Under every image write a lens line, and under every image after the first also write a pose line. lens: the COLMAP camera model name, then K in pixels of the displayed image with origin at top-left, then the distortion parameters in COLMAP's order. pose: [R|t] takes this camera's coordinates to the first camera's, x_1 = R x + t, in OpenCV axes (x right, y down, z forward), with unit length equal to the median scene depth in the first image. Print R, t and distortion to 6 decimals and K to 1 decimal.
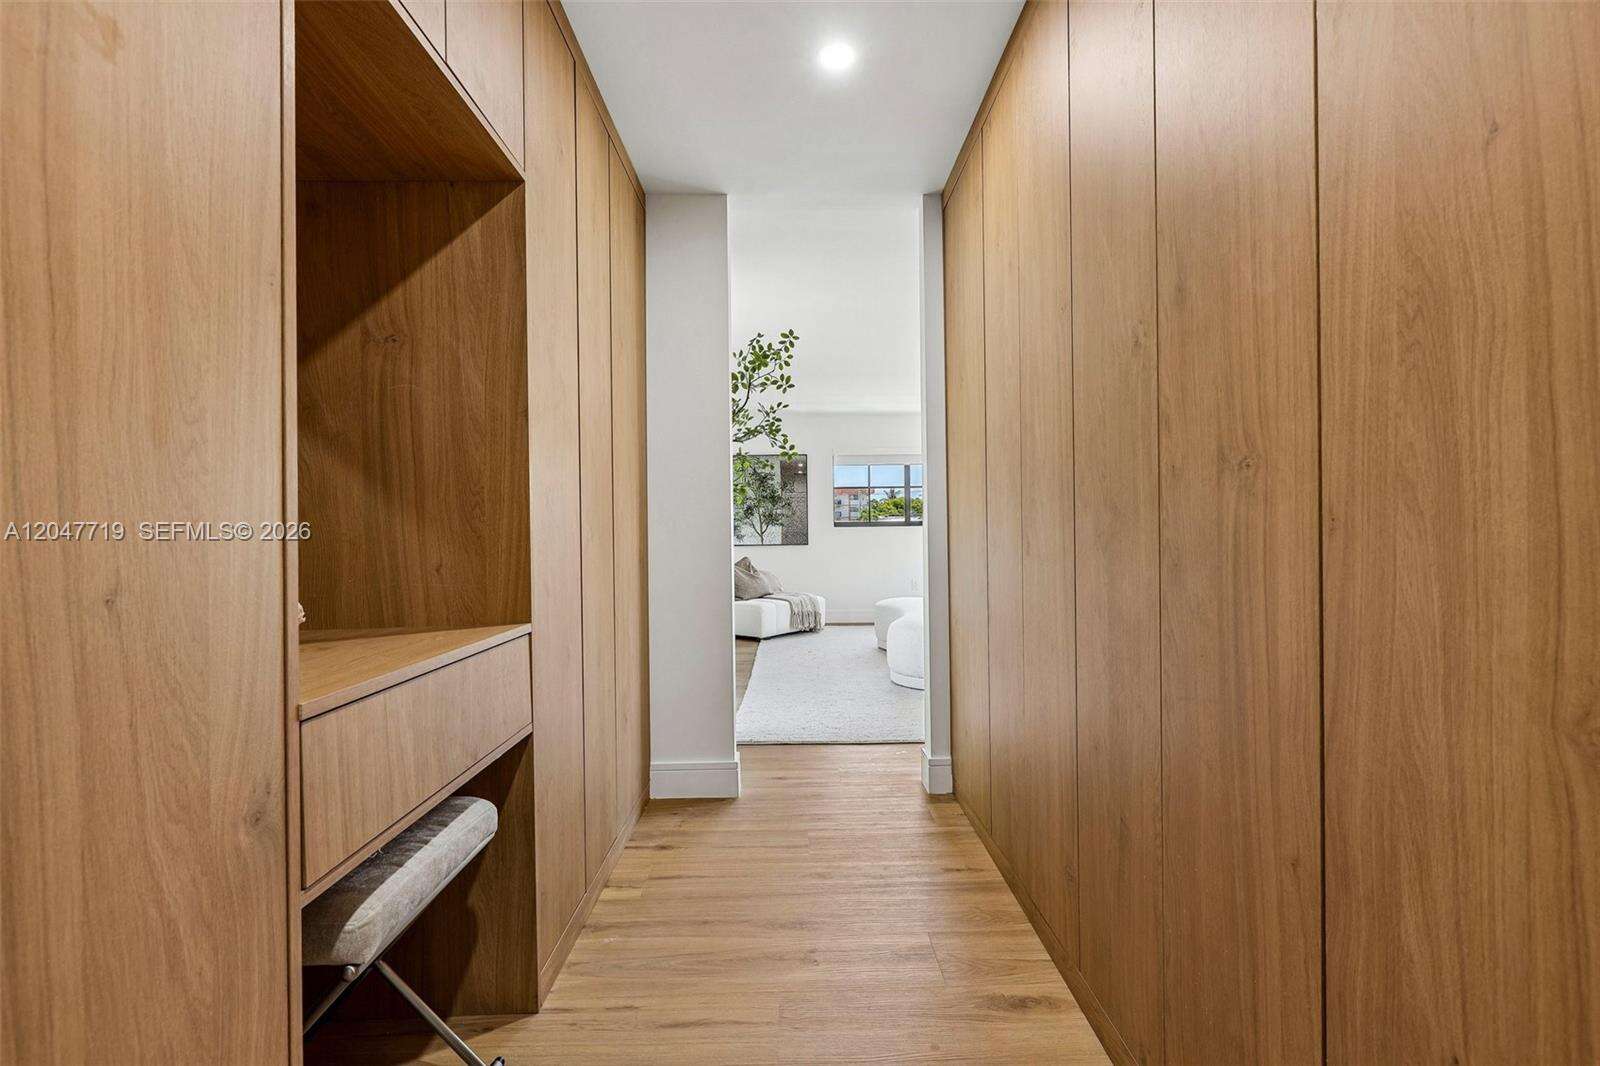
lens RADIAL K [[718.1, 0, 803.1], [0, 718.1, 529.1], [0, 0, 1]] dist [0.000563, 0.000316]
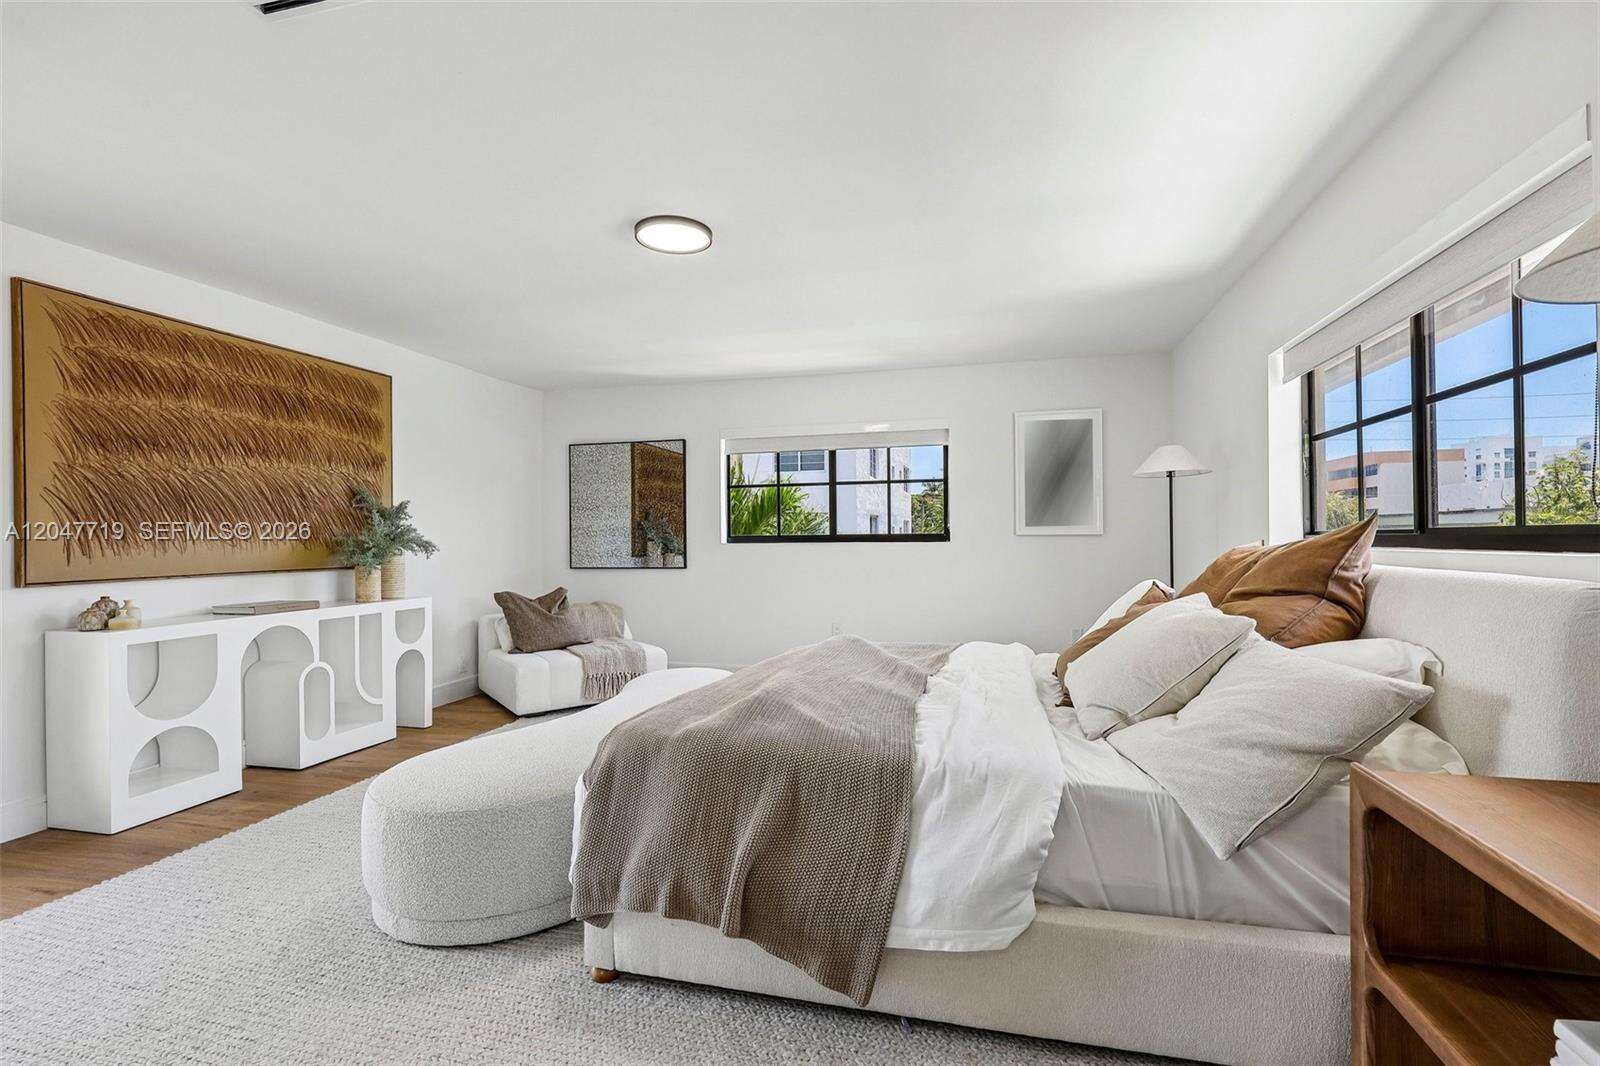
lens RADIAL K [[718.1, 0, 803.1], [0, 718.1, 529.1], [0, 0, 1]] dist [0.000563, 0.000316]
pose [[0.962741, -0.005206, -0.270375, 0.842255], [0.002825, 0.999954, -0.009198, -0.026239], [0.270410, 0.008091, 0.962711, 1.004188]]
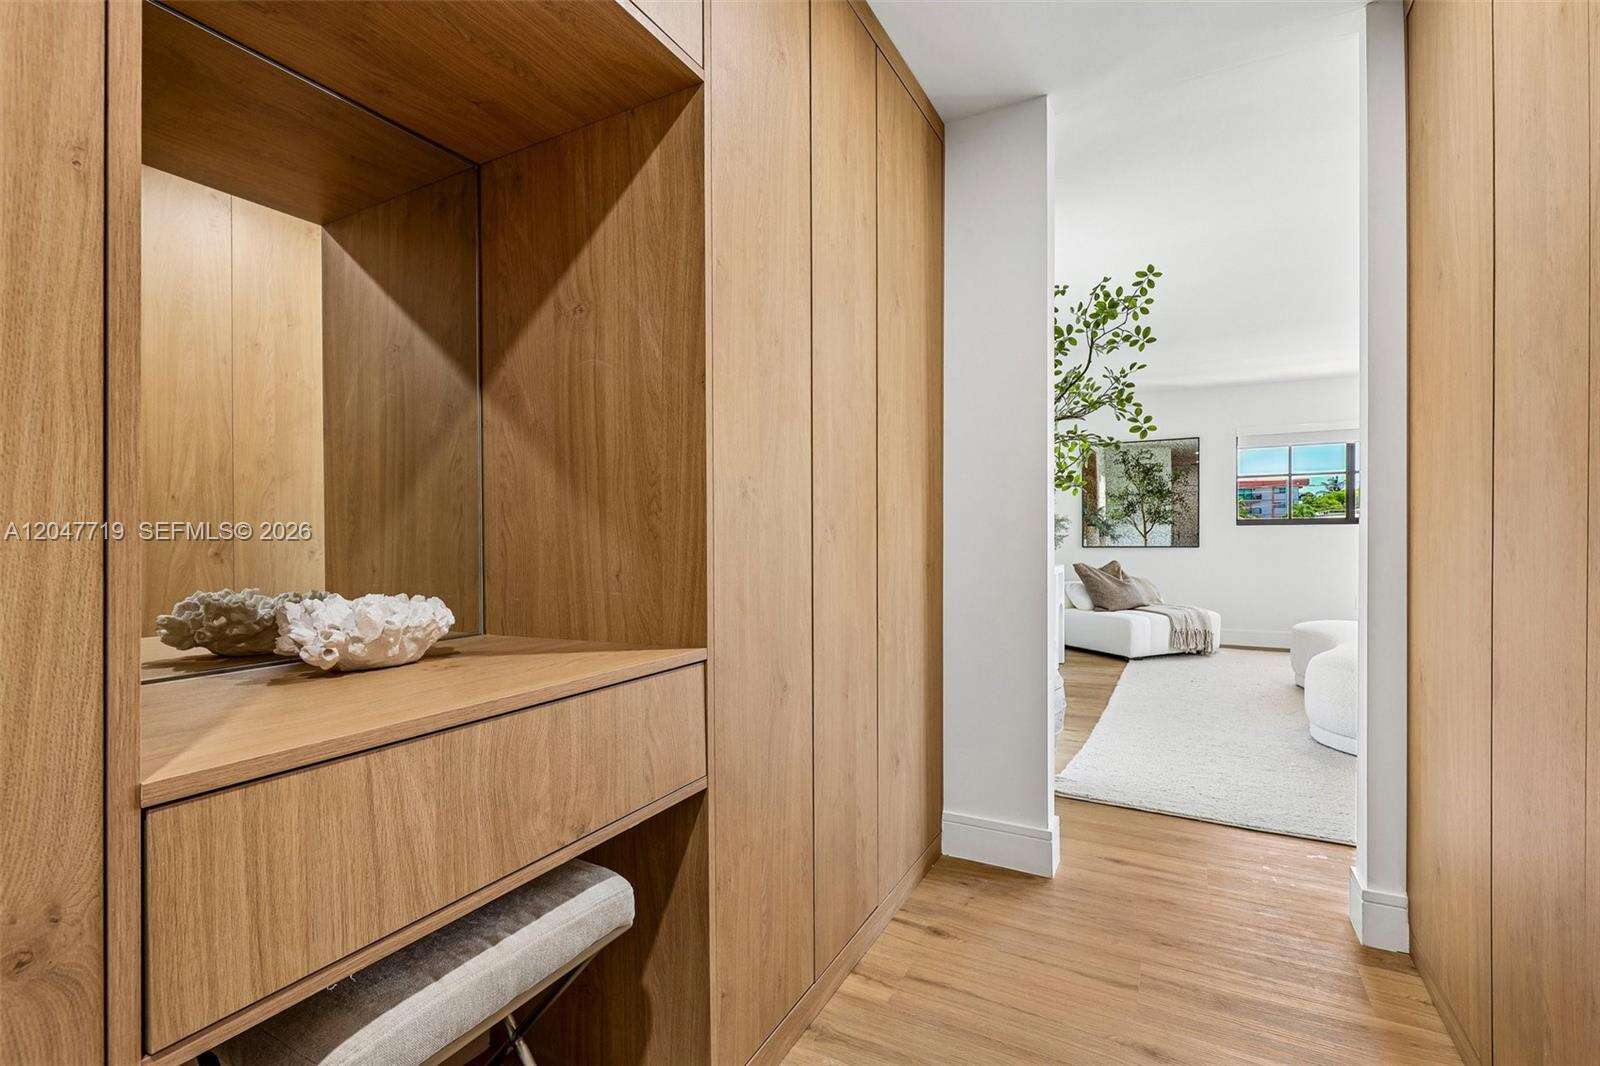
lens RADIAL K [[711.5, 0, 815.9], [0, 711.5, 536.7], [0, 0, 1]] dist [-0.002994, 0.000231]
pose [[0.873785, 0.006635, -0.486268, 0.055100], [-0.000723, 0.999924, 0.012346, -0.000023], [0.486312, -0.010436, 0.873723, 0.216203]]
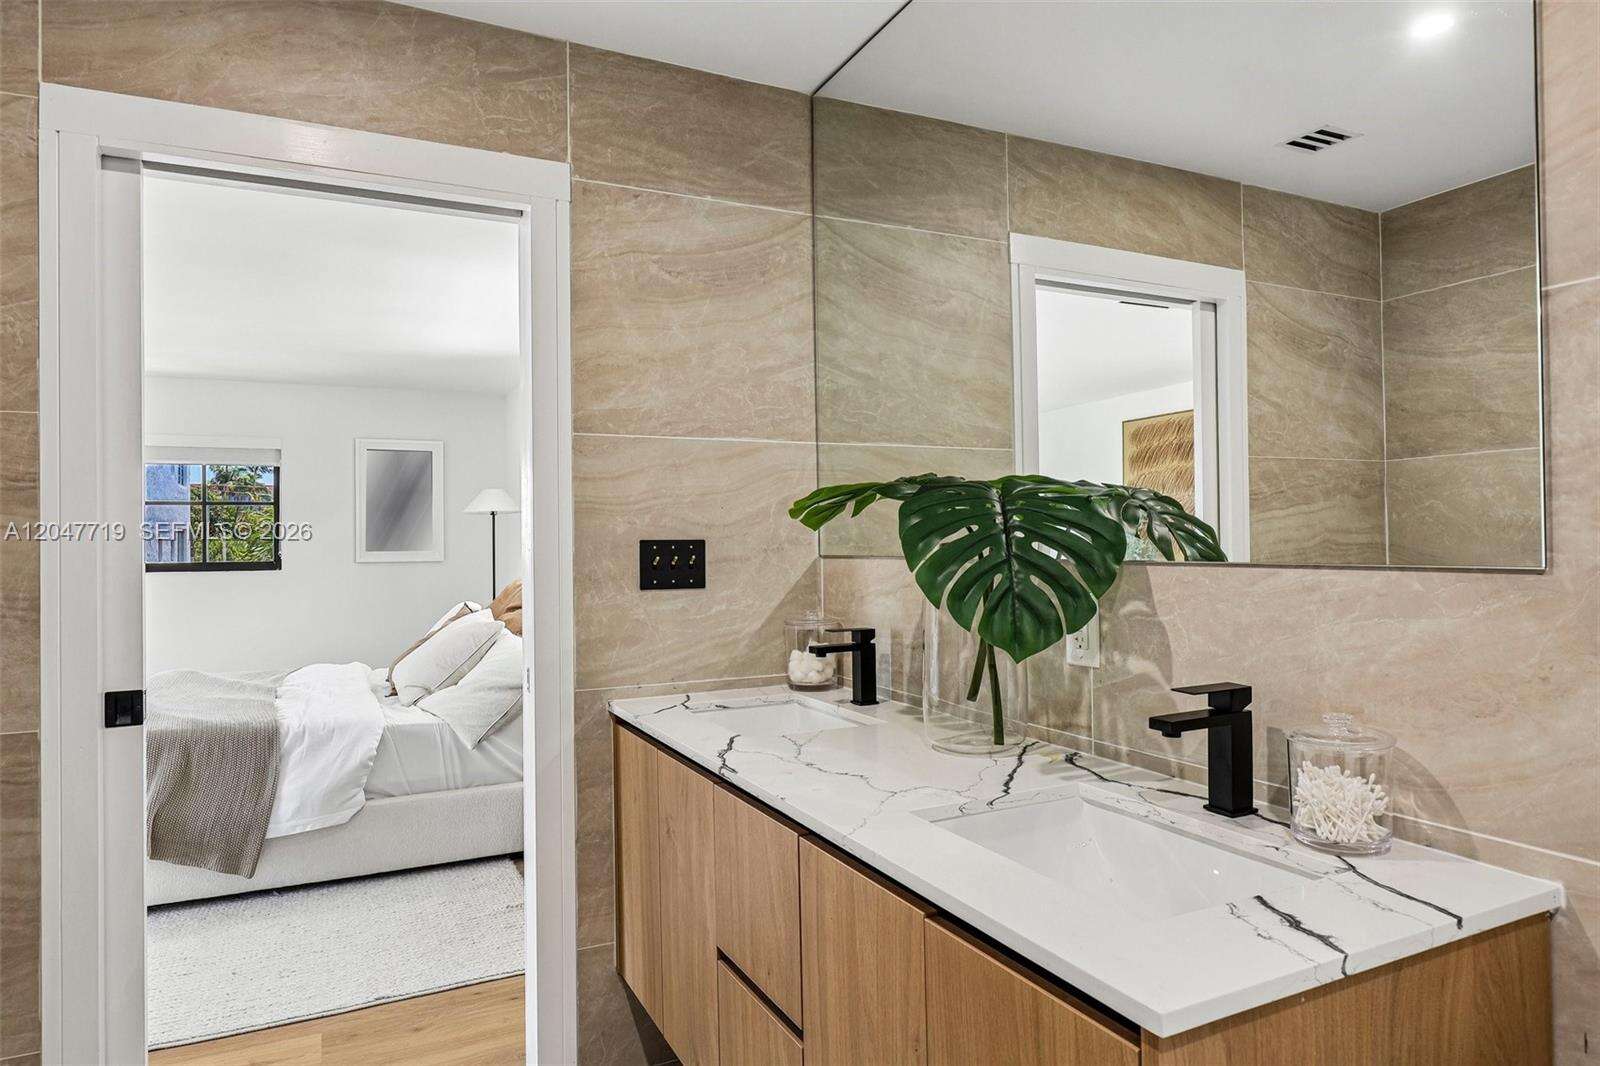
lens RADIAL K [[977.8, 0, 804.6], [0, 977.8, 539.5], [0, 0, 1]] dist [0.002108, 0.000669]
pose [[0.903496, -0.000826, 0.428596, 0.835366], [0.004143, 0.999968, -0.006806, -0.059884], [-0.428577, 0.007924, 0.903471, 0.252397]]
